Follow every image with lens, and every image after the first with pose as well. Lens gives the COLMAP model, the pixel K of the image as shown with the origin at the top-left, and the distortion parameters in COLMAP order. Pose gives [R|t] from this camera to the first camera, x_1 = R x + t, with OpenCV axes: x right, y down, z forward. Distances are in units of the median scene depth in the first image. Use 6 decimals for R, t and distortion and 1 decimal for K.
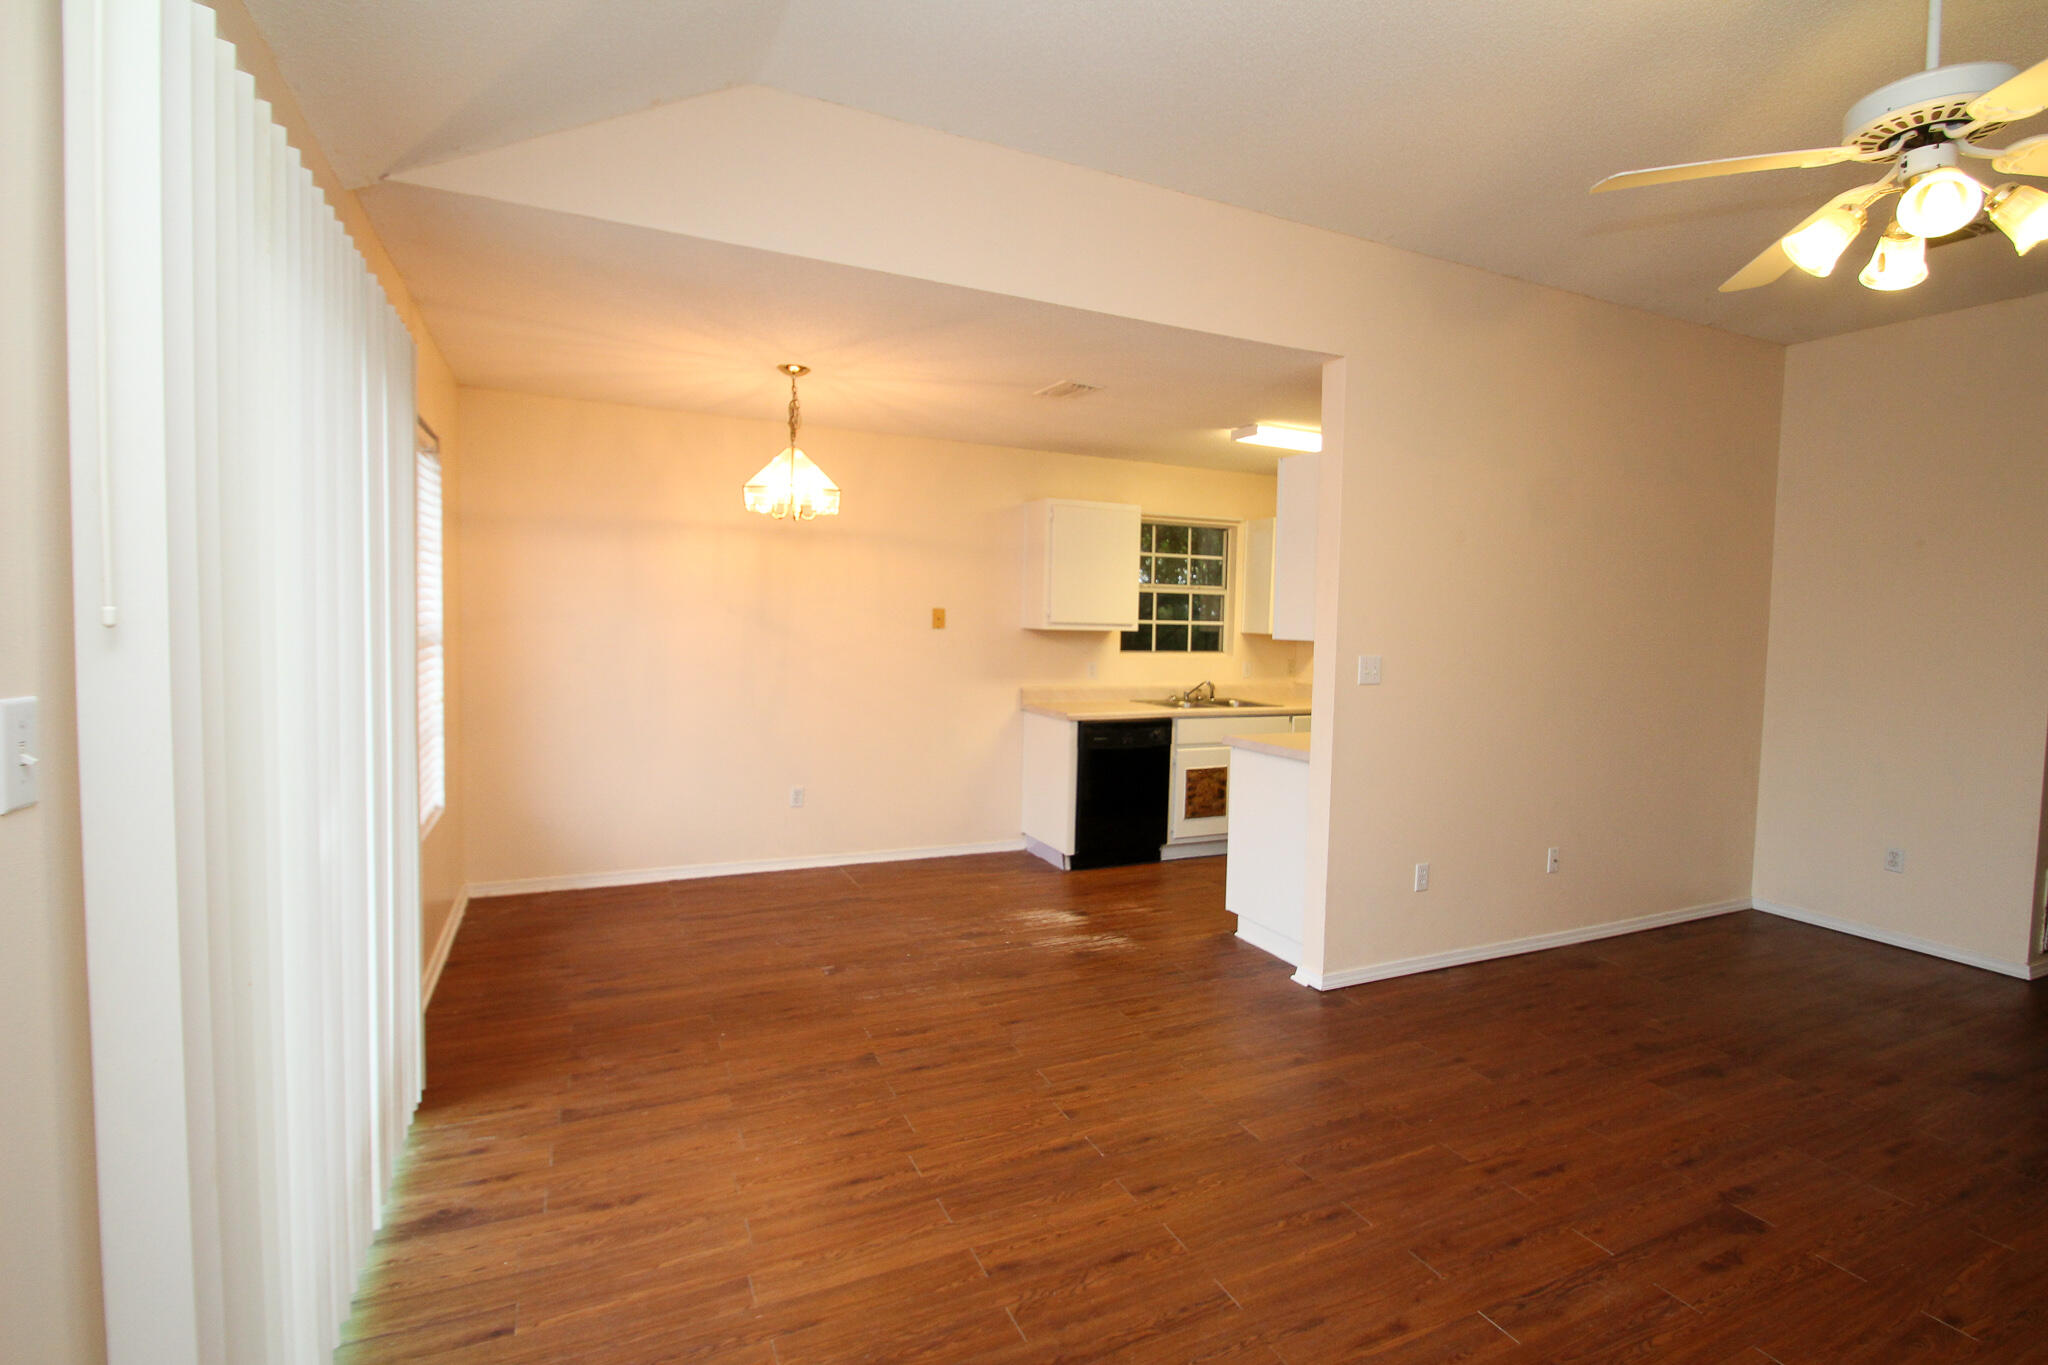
lens RADIAL K [[953.3, 0, 1023.0], [0, 953.3, 666.5], [0, 0, 1]] dist [0.001141, -0.008451]
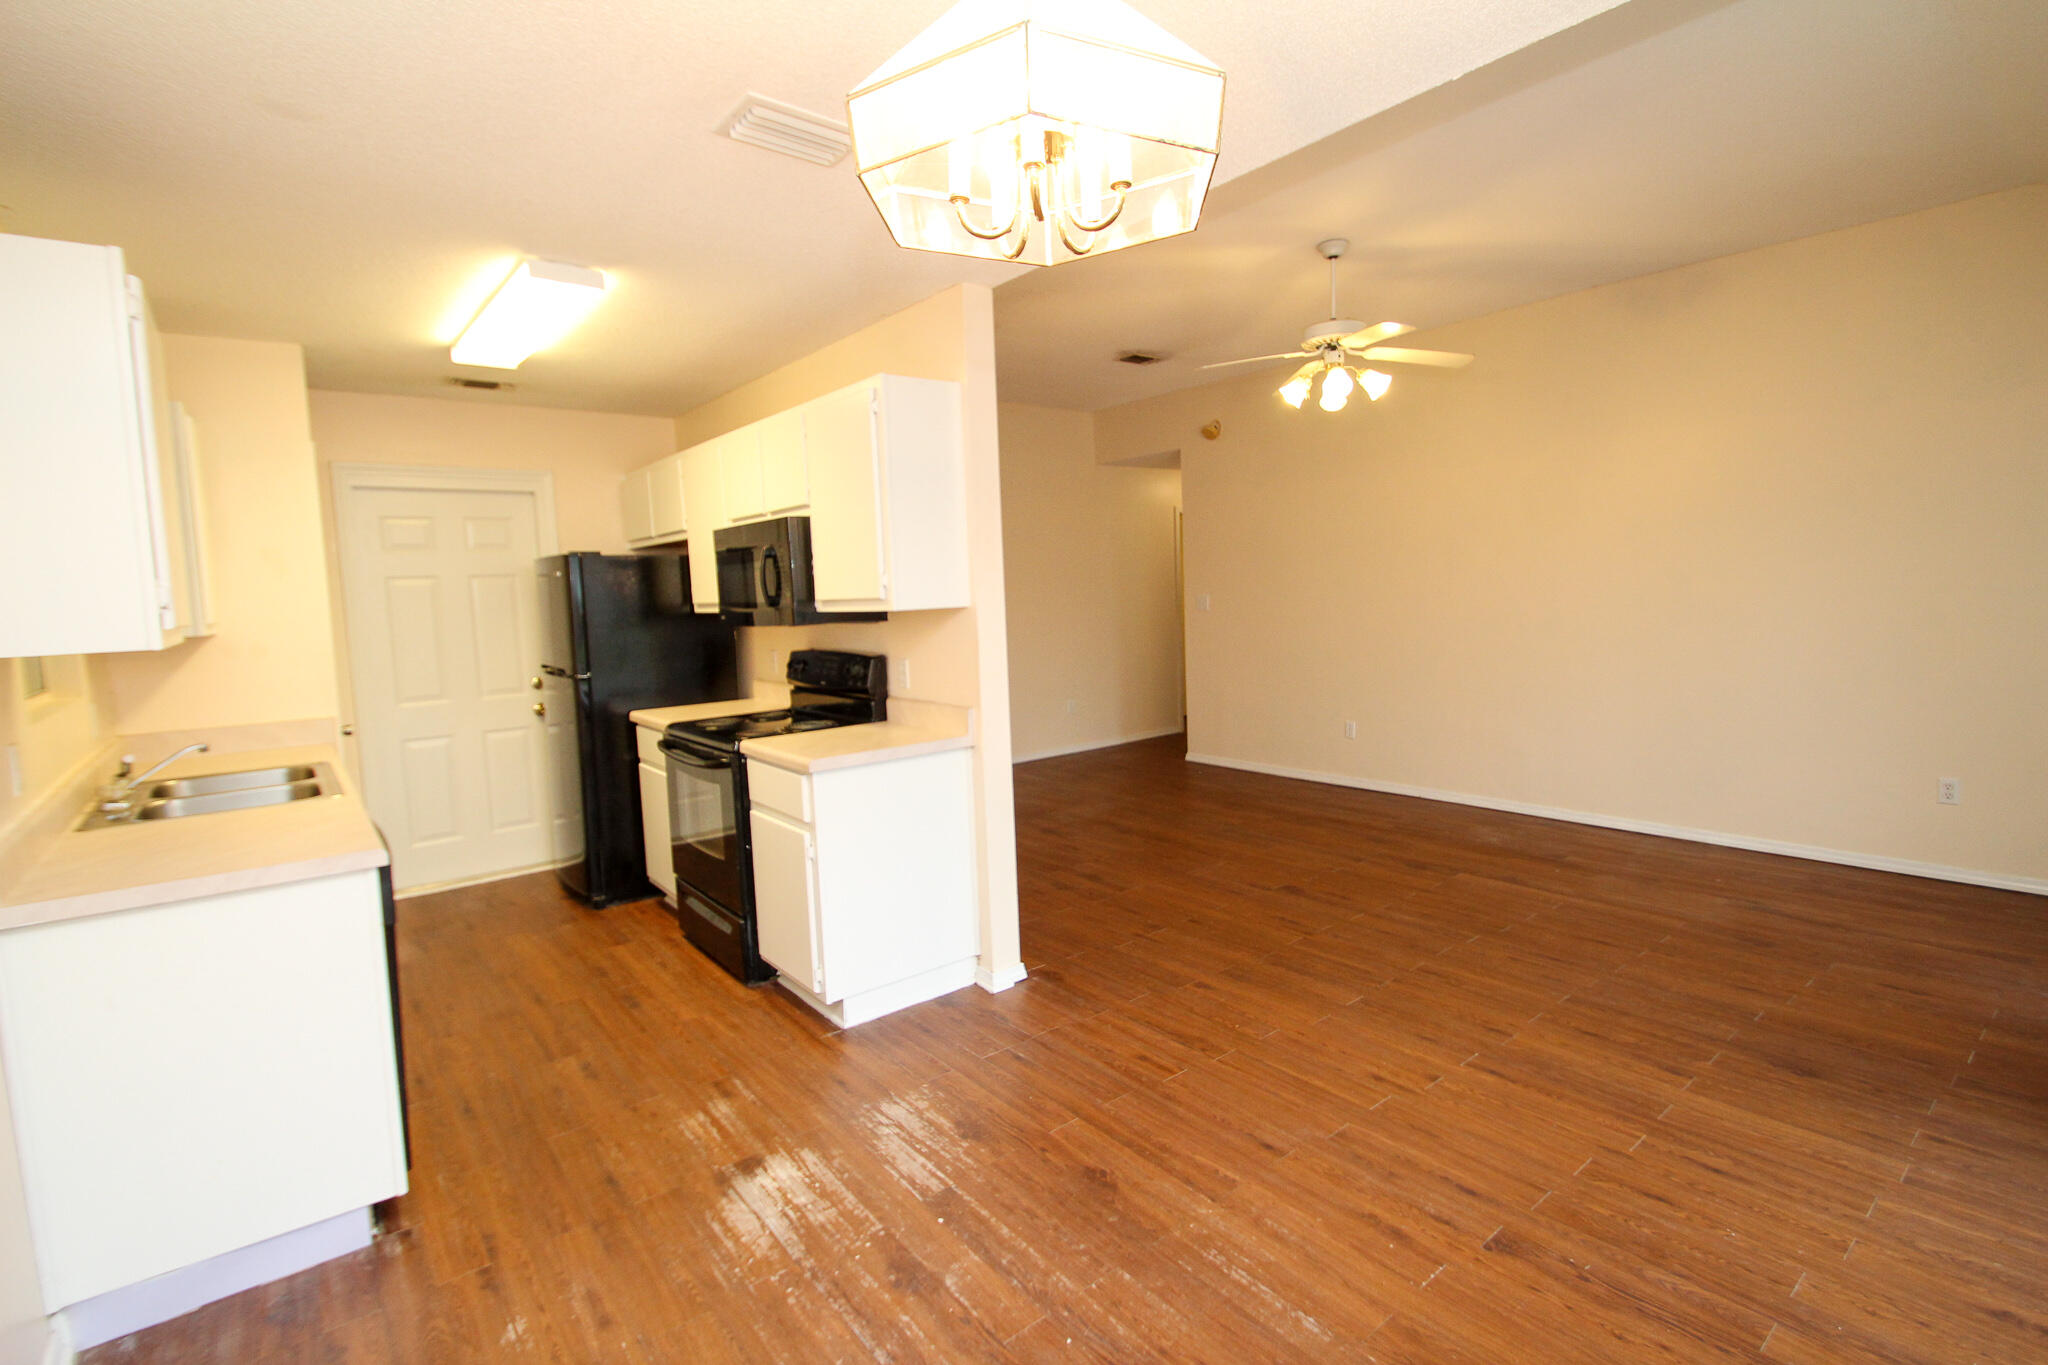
lens RADIAL K [[953.3, 0, 1031.8], [0, 953.3, 676.2], [0, 0, 1]] dist [0.001141, -0.008451]
pose [[-0.242475, -0.106789, 0.964262, -0.513641], [0.078359, 0.988520, 0.129180, -0.067166], [-0.966988, 0.106882, -0.231324, 1.081503]]
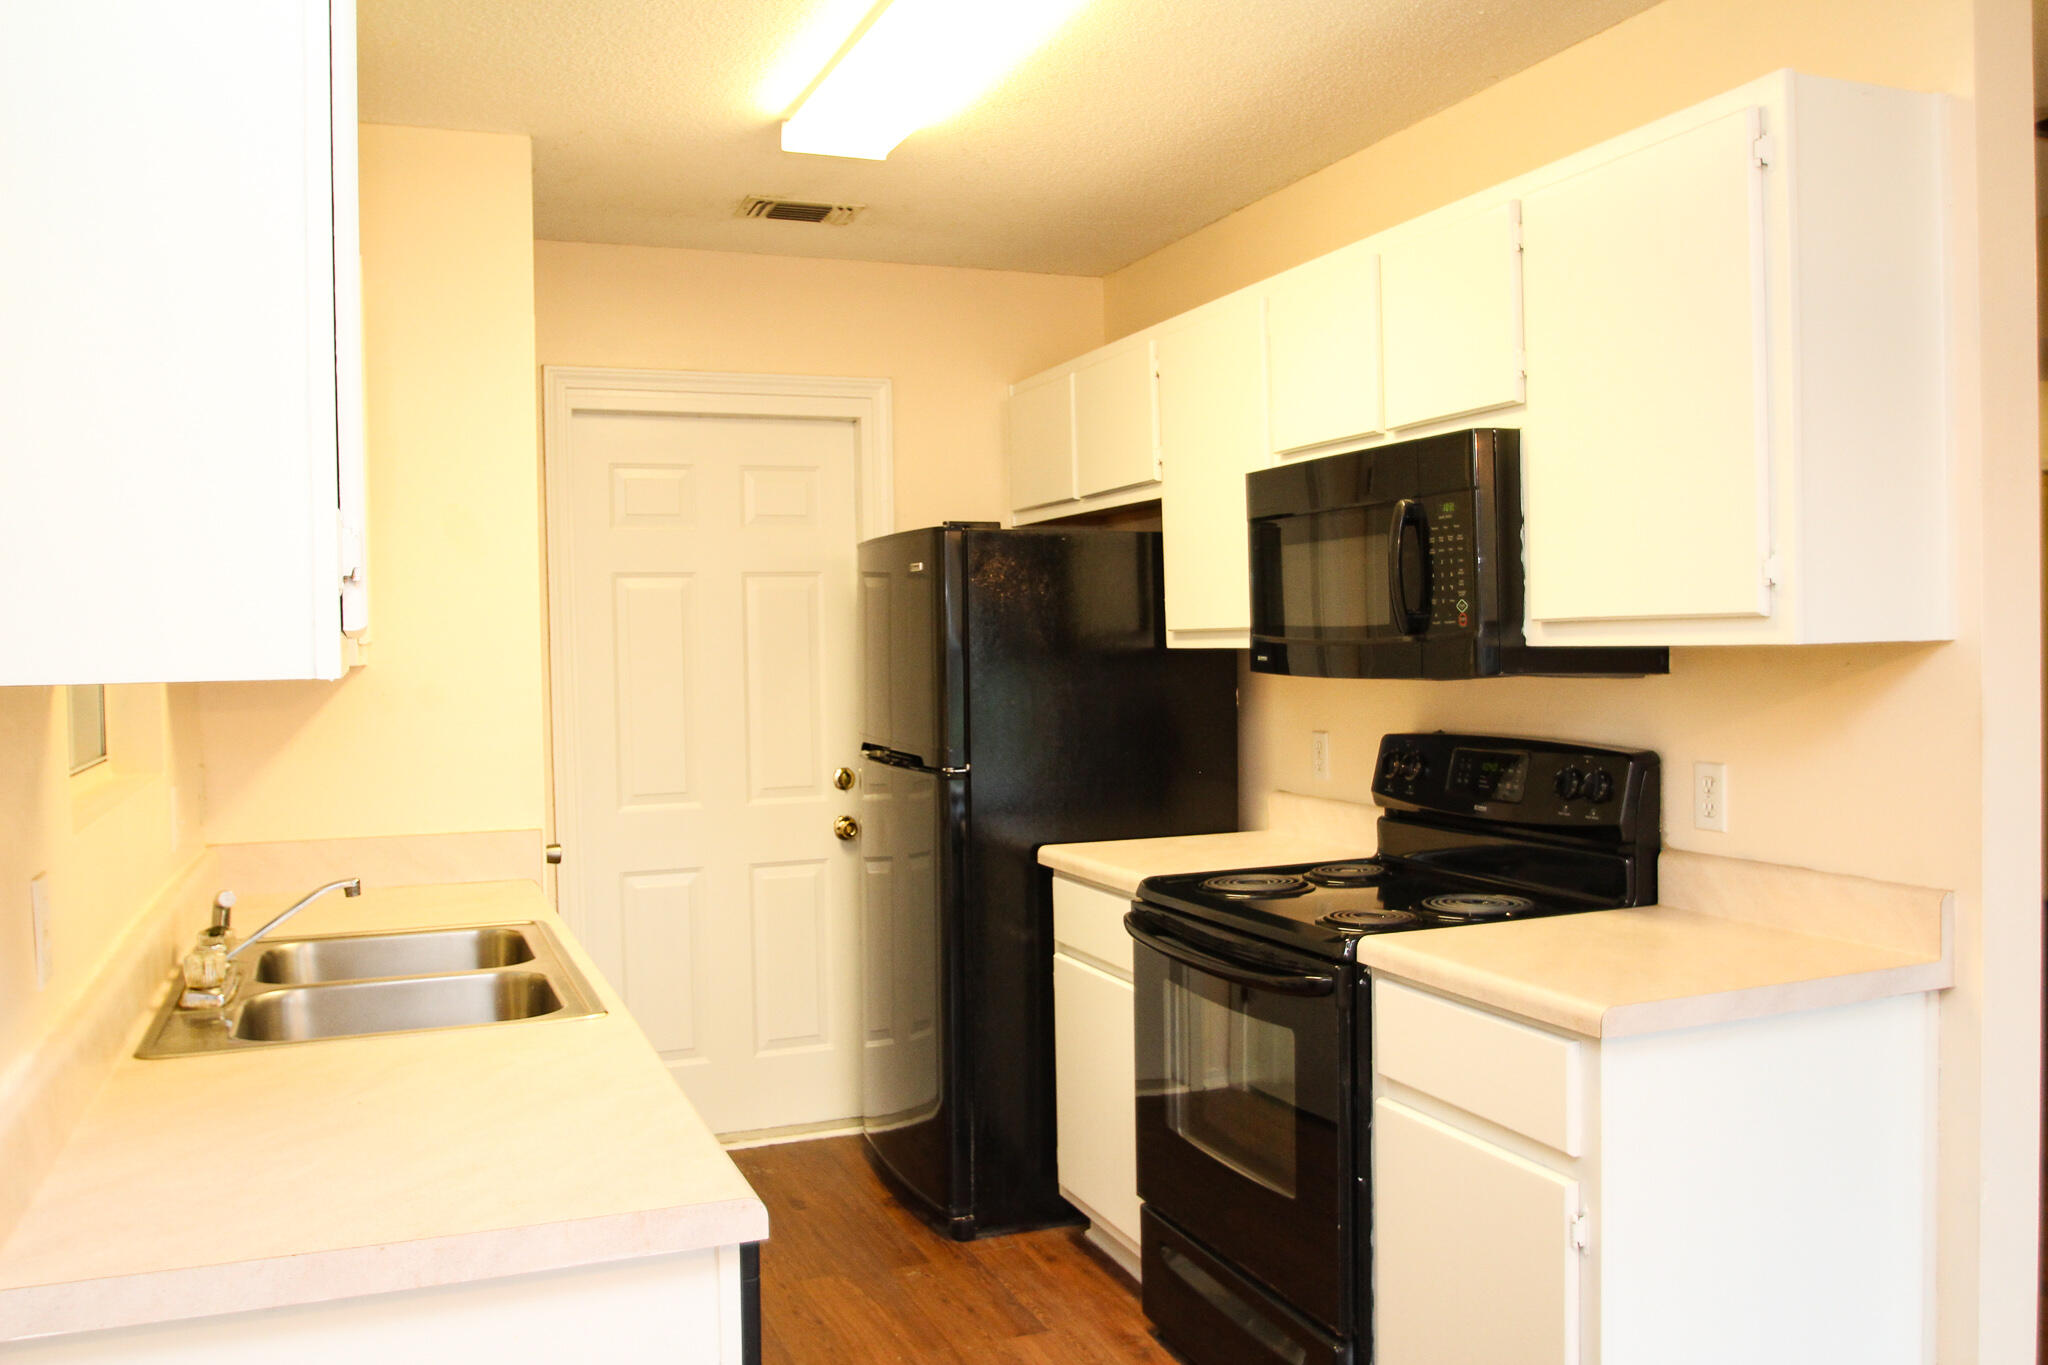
lens RADIAL K [[1650.3, 0, 1017.7], [0, 1650.3, 690.3], [0, 0, 1]] dist [-0.048999, -0.002701]
pose [[0.054003, -0.055824, 0.996979, -0.280988], [0.068467, 0.996293, 0.052077, -0.058796], [-0.996191, 0.065448, 0.057624, 1.230131]]
